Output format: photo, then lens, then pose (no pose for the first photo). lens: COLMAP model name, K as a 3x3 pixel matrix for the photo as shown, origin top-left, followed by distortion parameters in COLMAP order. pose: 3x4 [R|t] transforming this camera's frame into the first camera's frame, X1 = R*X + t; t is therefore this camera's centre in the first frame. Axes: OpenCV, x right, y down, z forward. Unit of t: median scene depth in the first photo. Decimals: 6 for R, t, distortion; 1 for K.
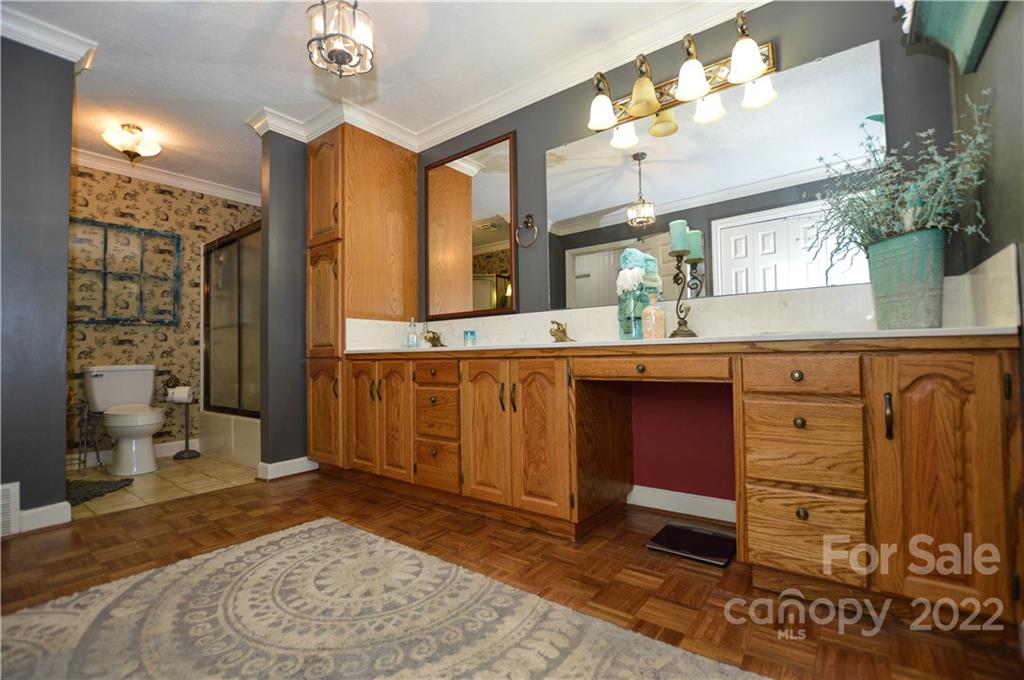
lens RADIAL K [[453.9, 0, 509.7], [0, 453.9, 343.9], [0, 0, 1]] dist [-0.023192, -0.001729]
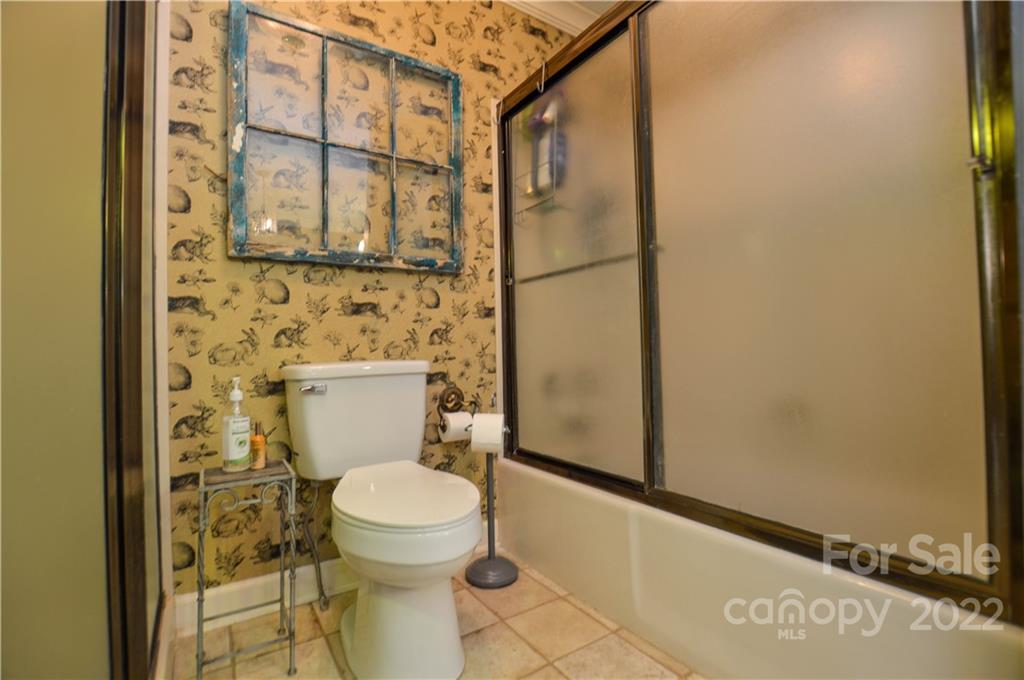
lens RADIAL K [[453.9, 0, 511.6], [0, 453.9, 342.1], [0, 0, 1]] dist [-0.023192, -0.001729]
pose [[0.945841, -0.013205, -0.324362, -0.565947], [0.016895, 0.999821, 0.008562, 0.026638], [0.324191, -0.013579, 0.945894, 0.607749]]
